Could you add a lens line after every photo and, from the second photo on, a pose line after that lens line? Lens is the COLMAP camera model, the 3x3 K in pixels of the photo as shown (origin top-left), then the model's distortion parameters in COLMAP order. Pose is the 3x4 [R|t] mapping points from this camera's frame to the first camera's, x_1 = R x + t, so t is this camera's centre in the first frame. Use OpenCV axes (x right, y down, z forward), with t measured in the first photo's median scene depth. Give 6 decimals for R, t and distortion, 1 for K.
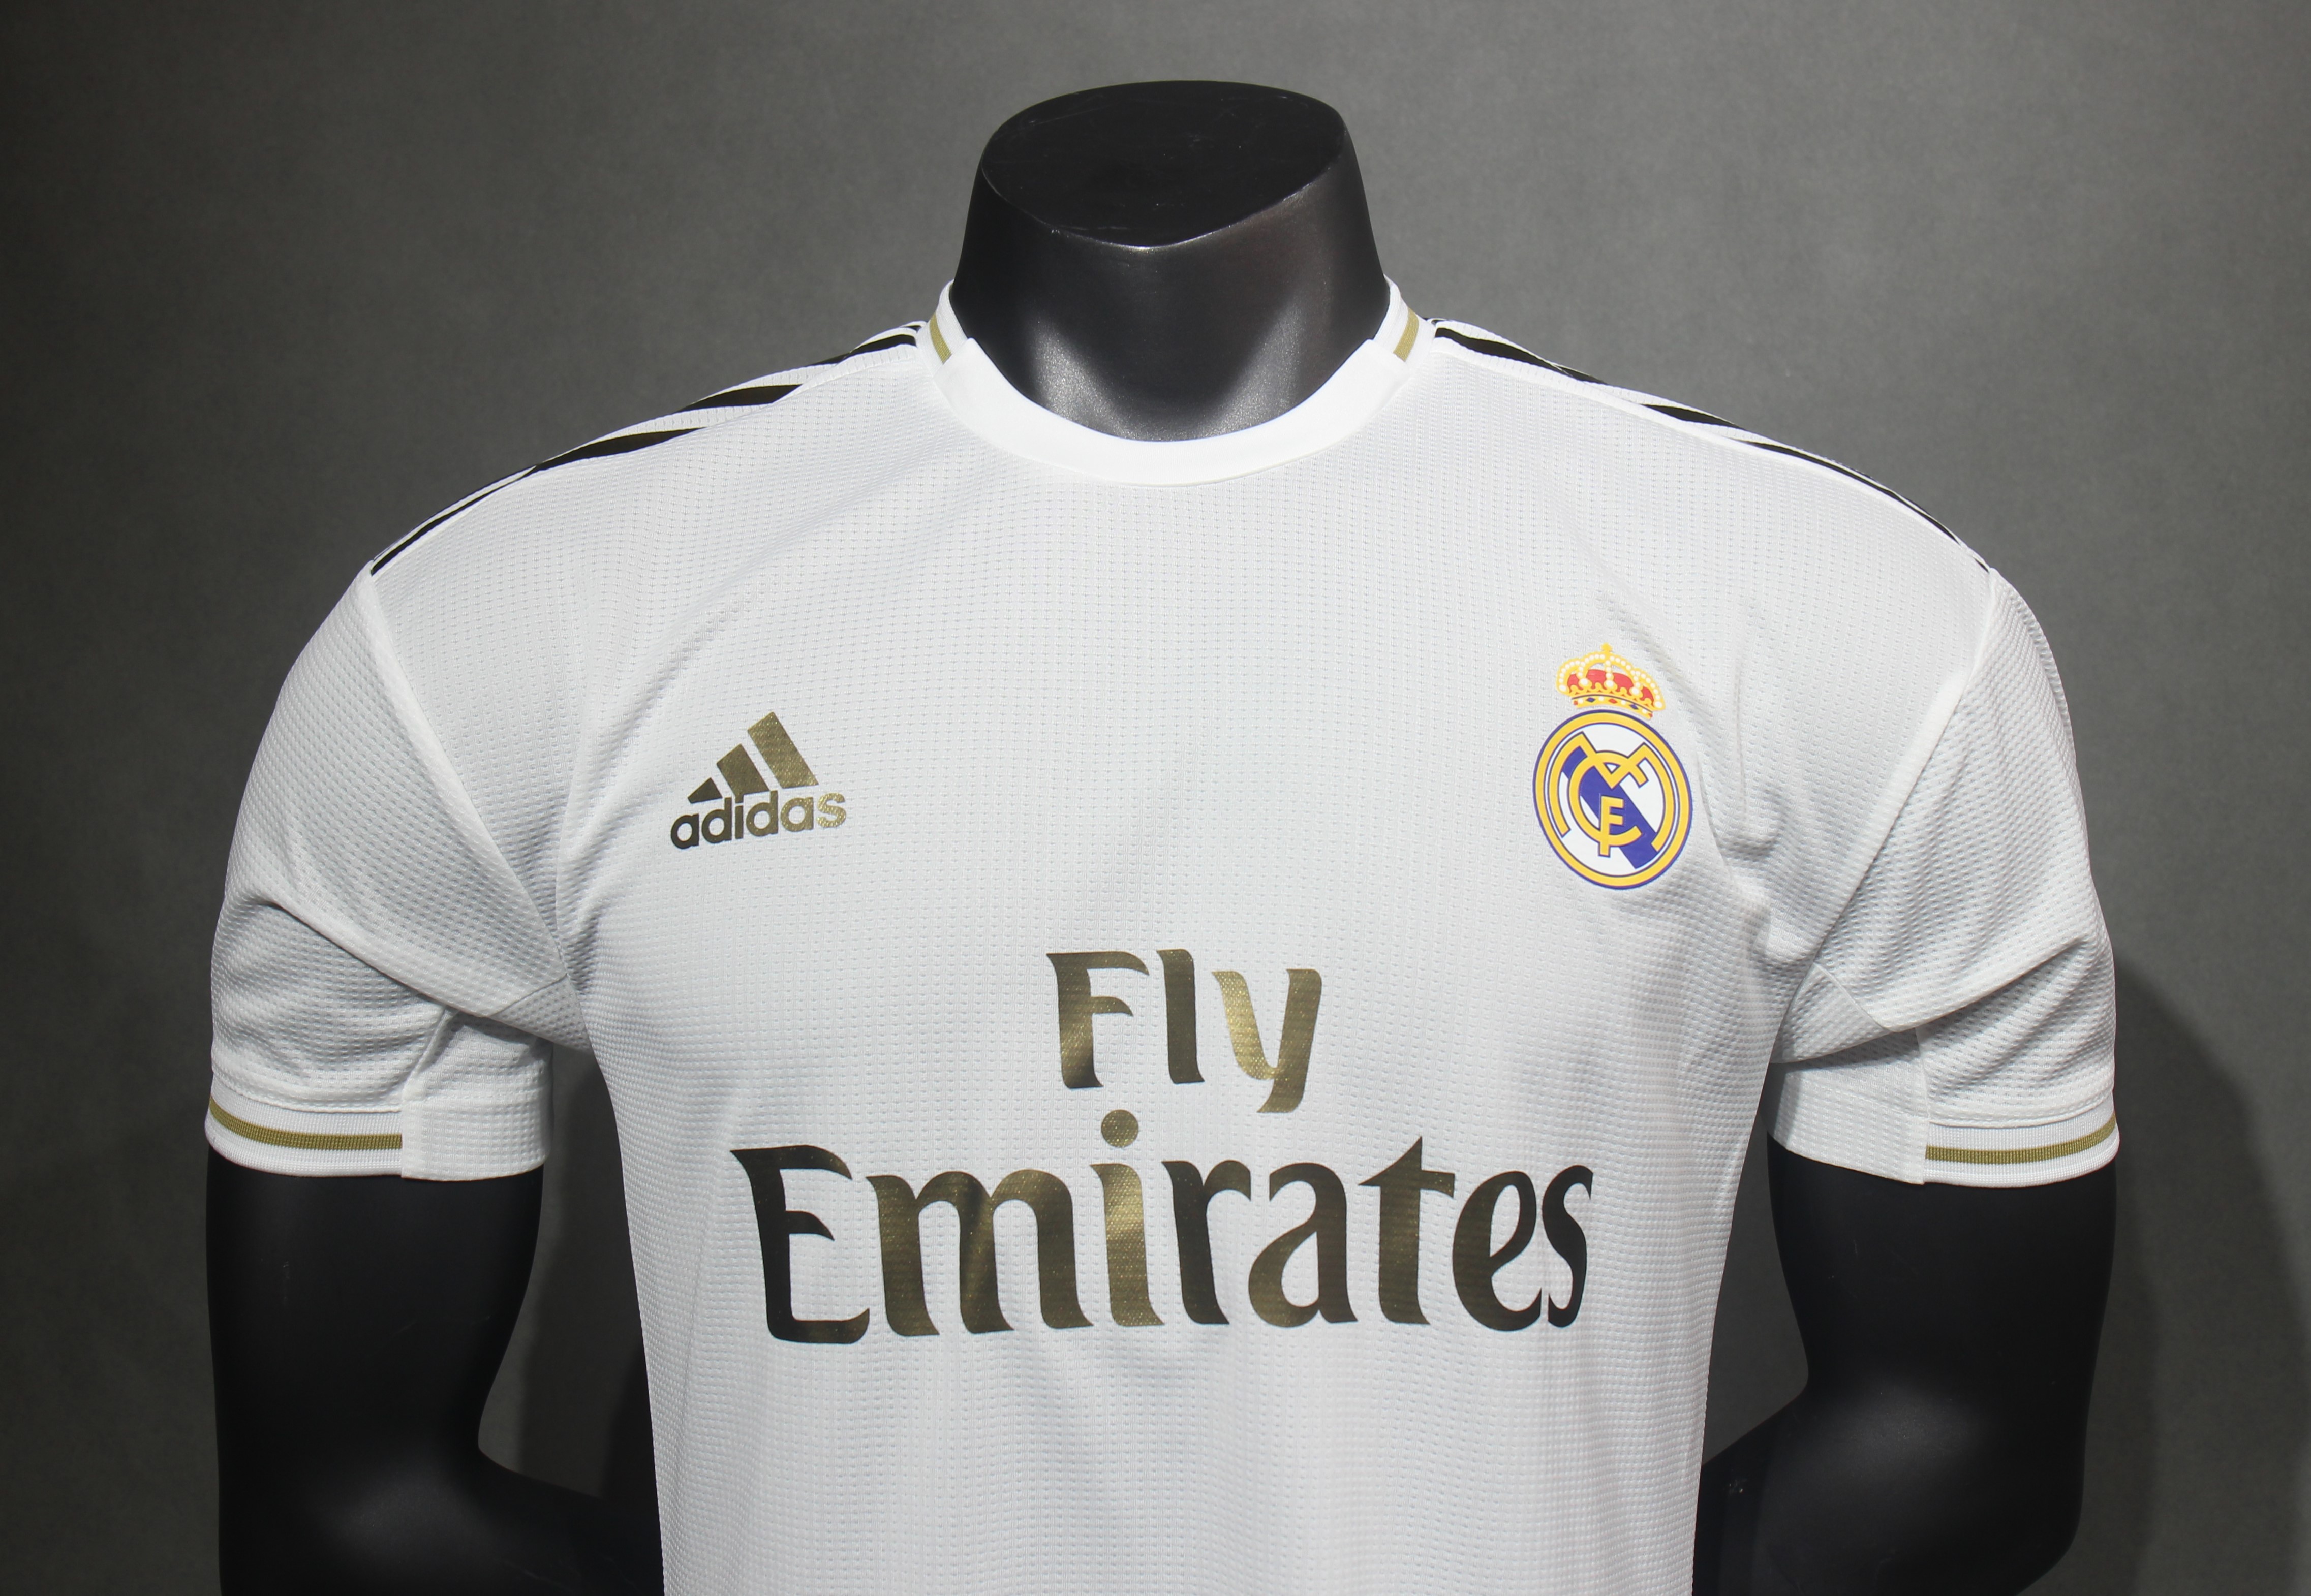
lens RADIAL K [[2819.1, 0, 1166.2], [0, 2819.1, 728.0], [0, 0, 1]] dist [-0.112241, 0.000000]
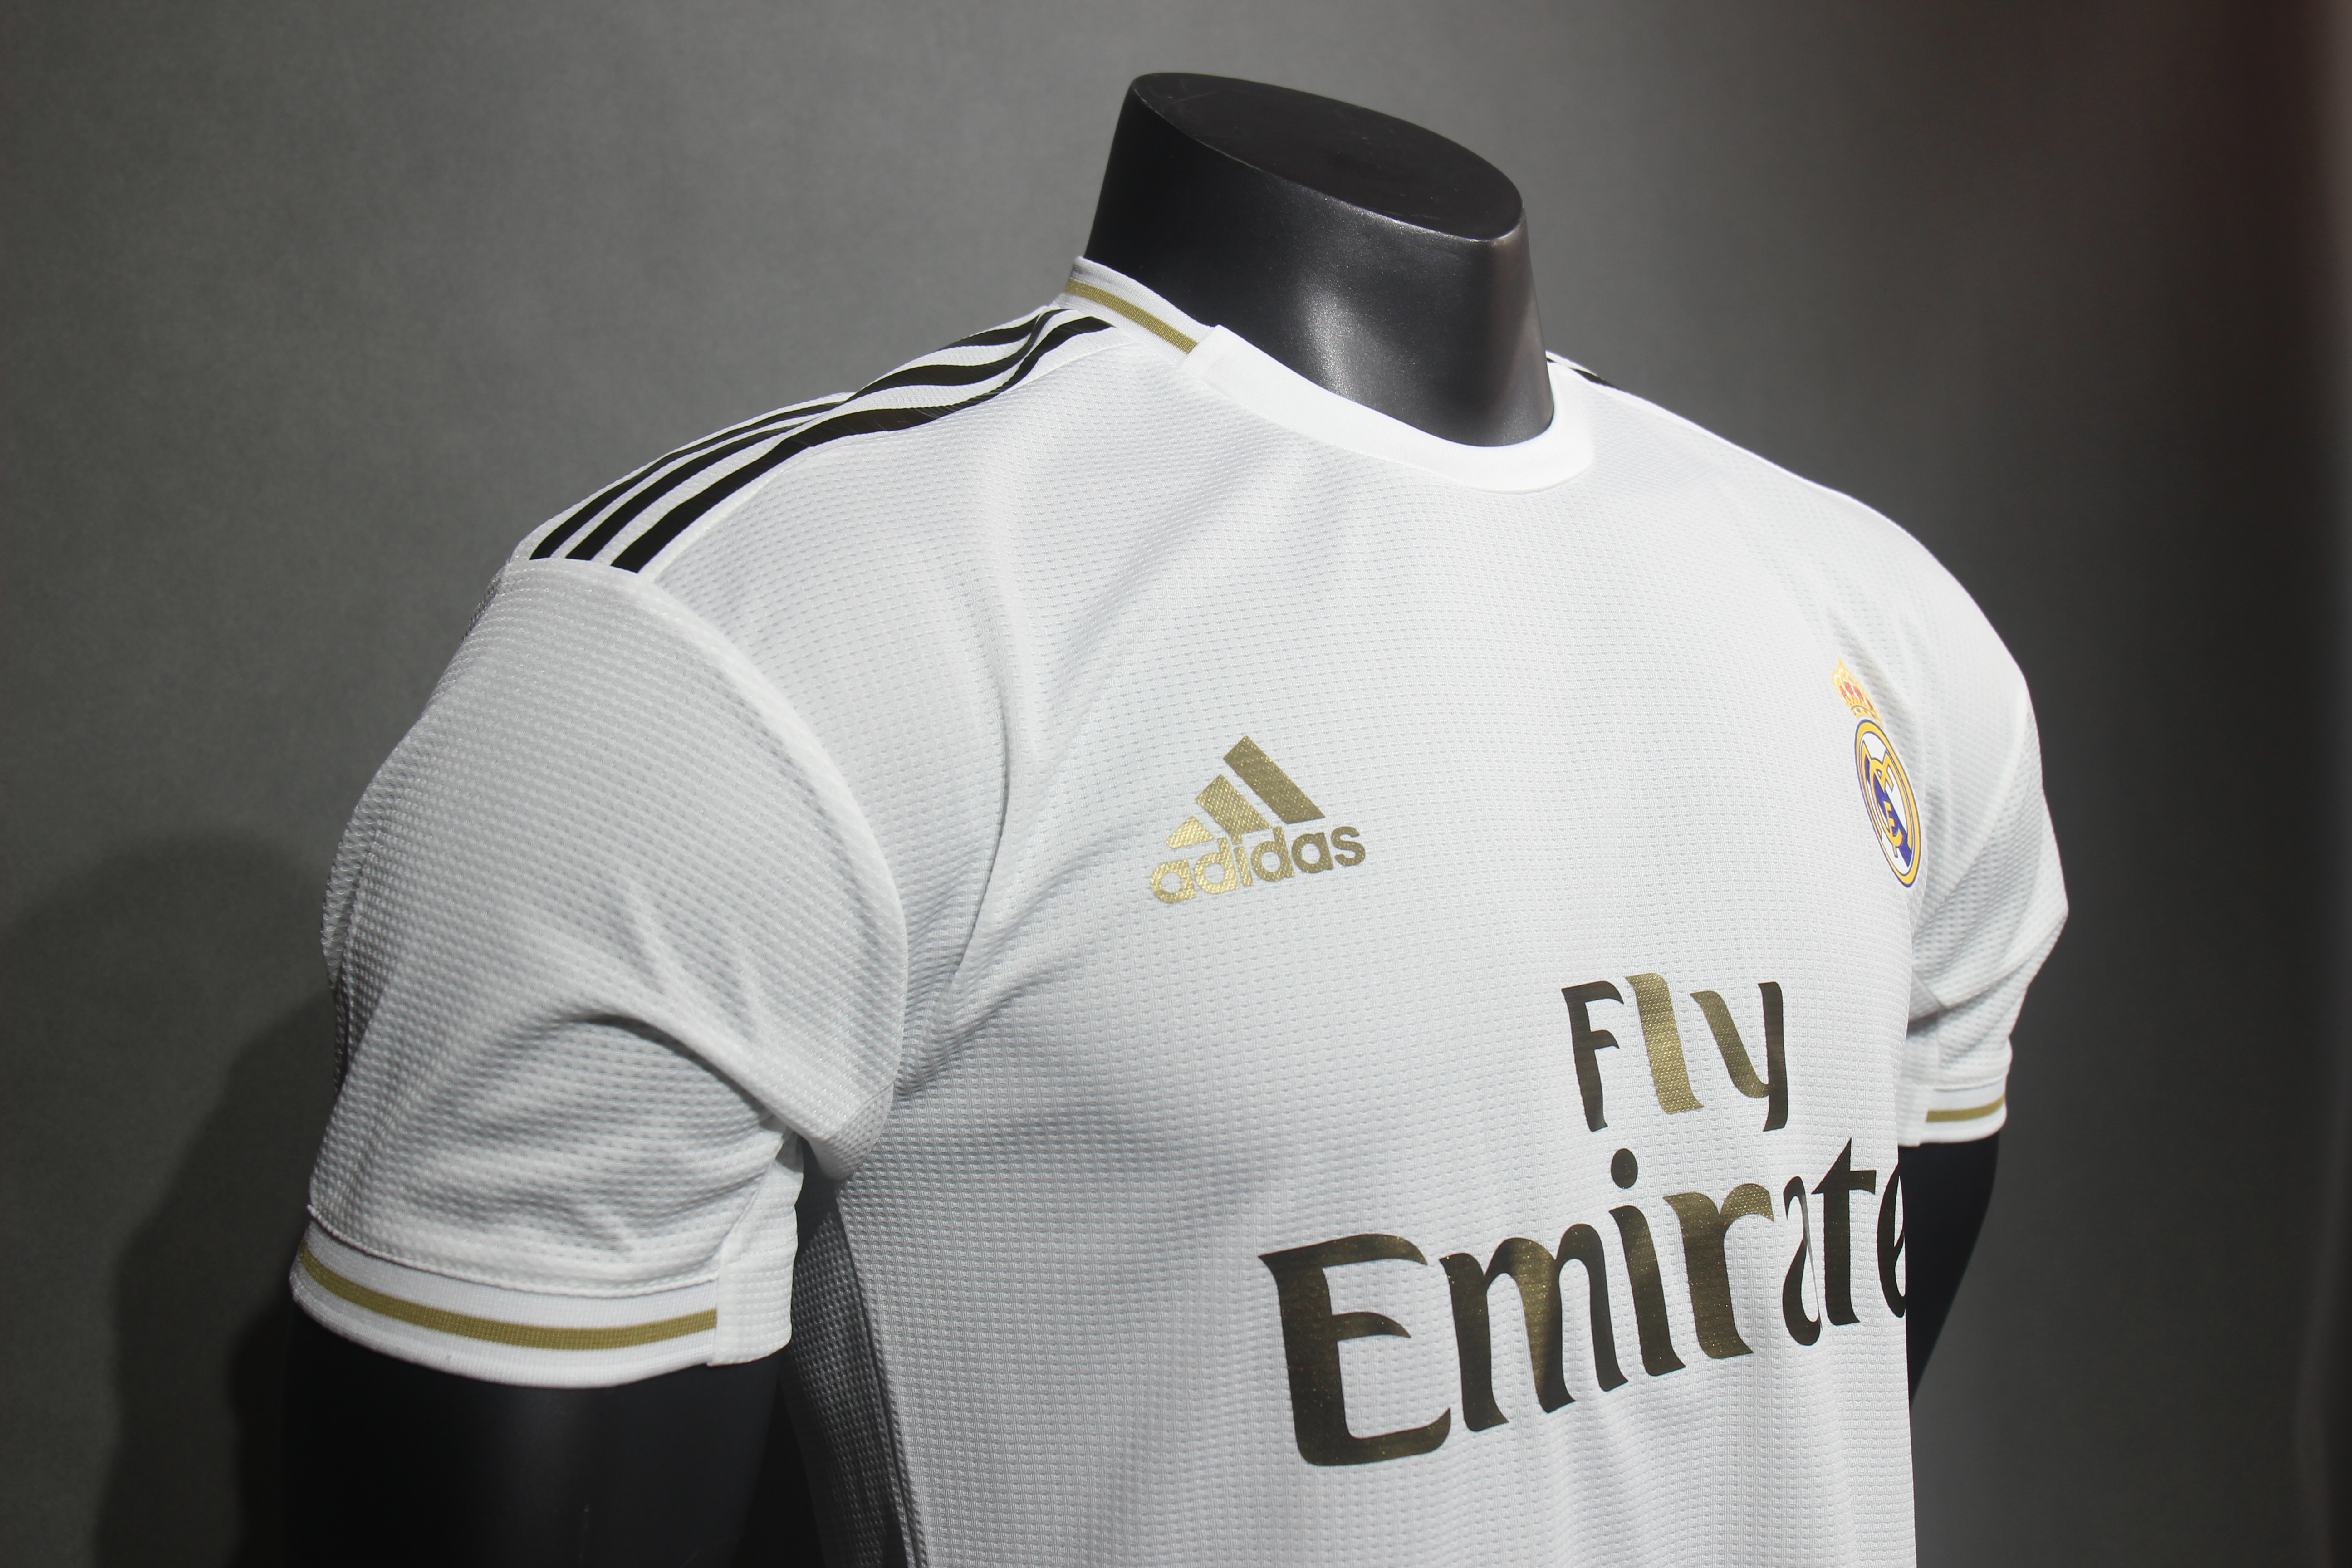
lens RADIAL K [[2517.6, 0, 1162.5], [0, 2517.6, 770.6], [0, 0, 1]] dist [-0.091626, 0.000000]
pose [[0.800417, -0.025870, 0.598885, -0.624406], [0.036888, 0.999301, -0.006135, 0.008607], [-0.598307, 0.027002, 0.800811, 0.408367]]
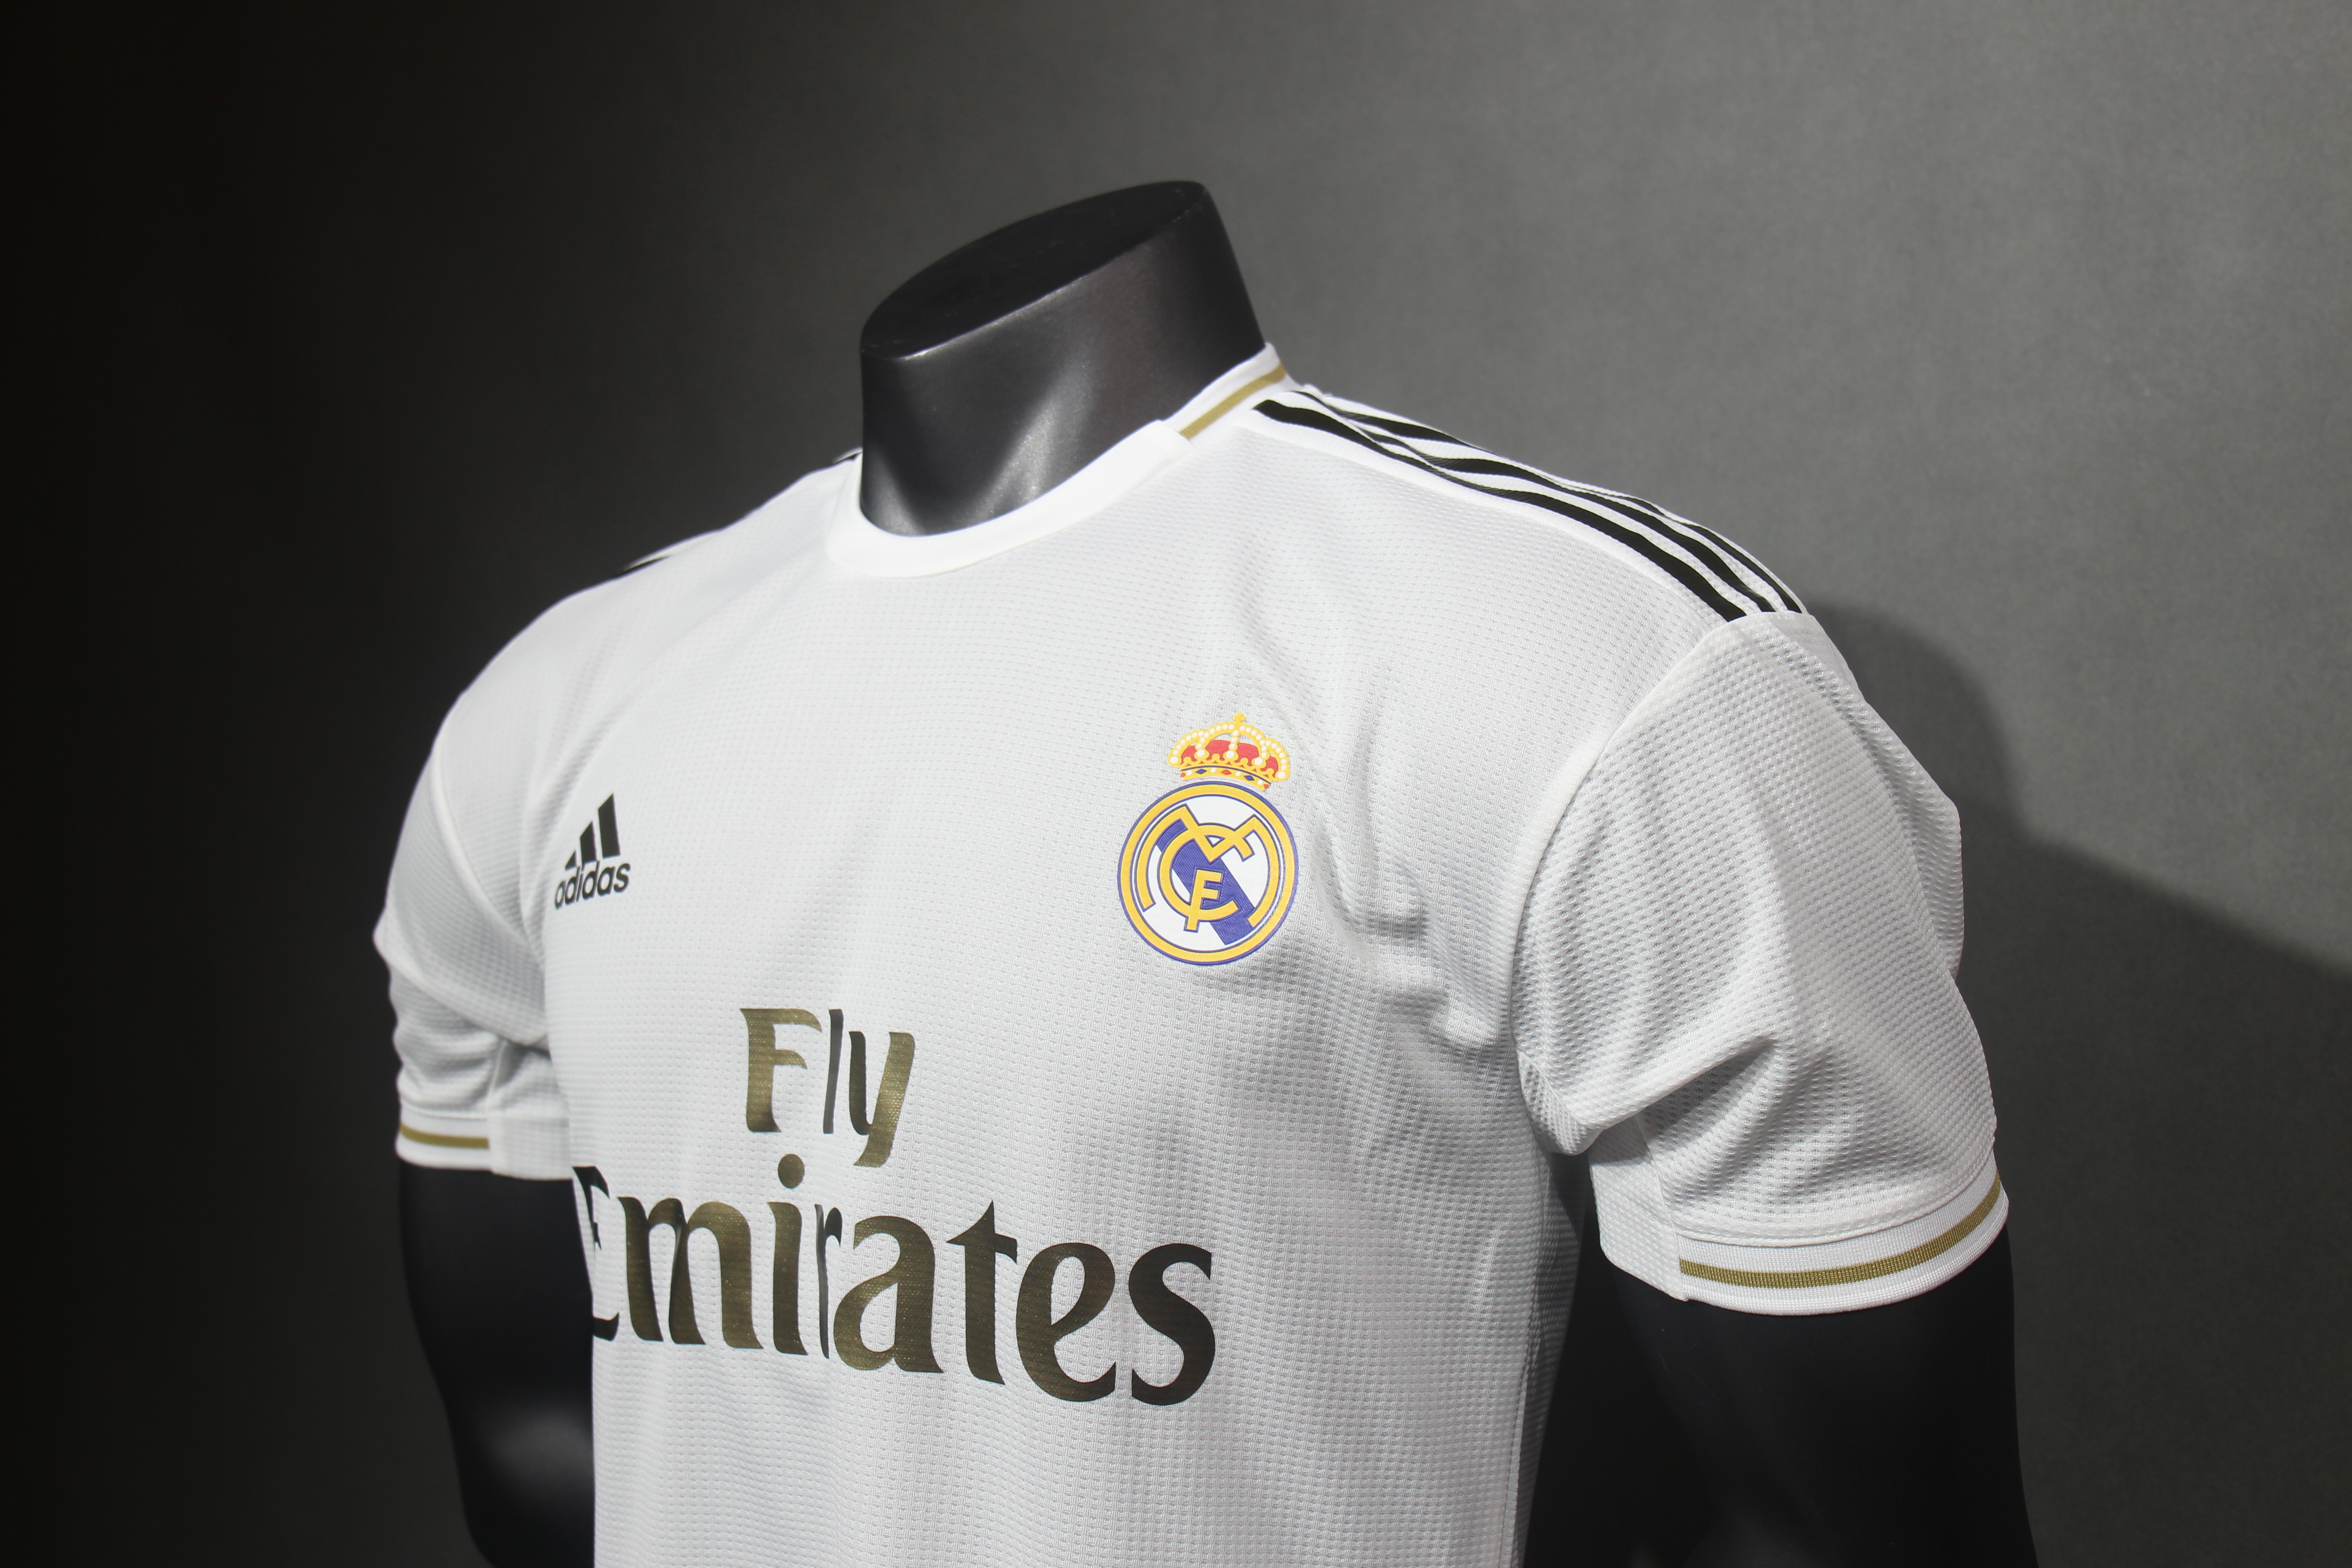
lens RADIAL K [[2517.6, 0, 1165.4], [0, 2517.6, 760.8], [0, 0, 1]] dist [-0.091626, 0.000000]
pose [[0.839519, -0.018465, -0.543017, 0.623816], [0.013147, 0.999820, -0.013671, -0.001944], [0.543172, 0.004338, 0.839610, 0.253928]]
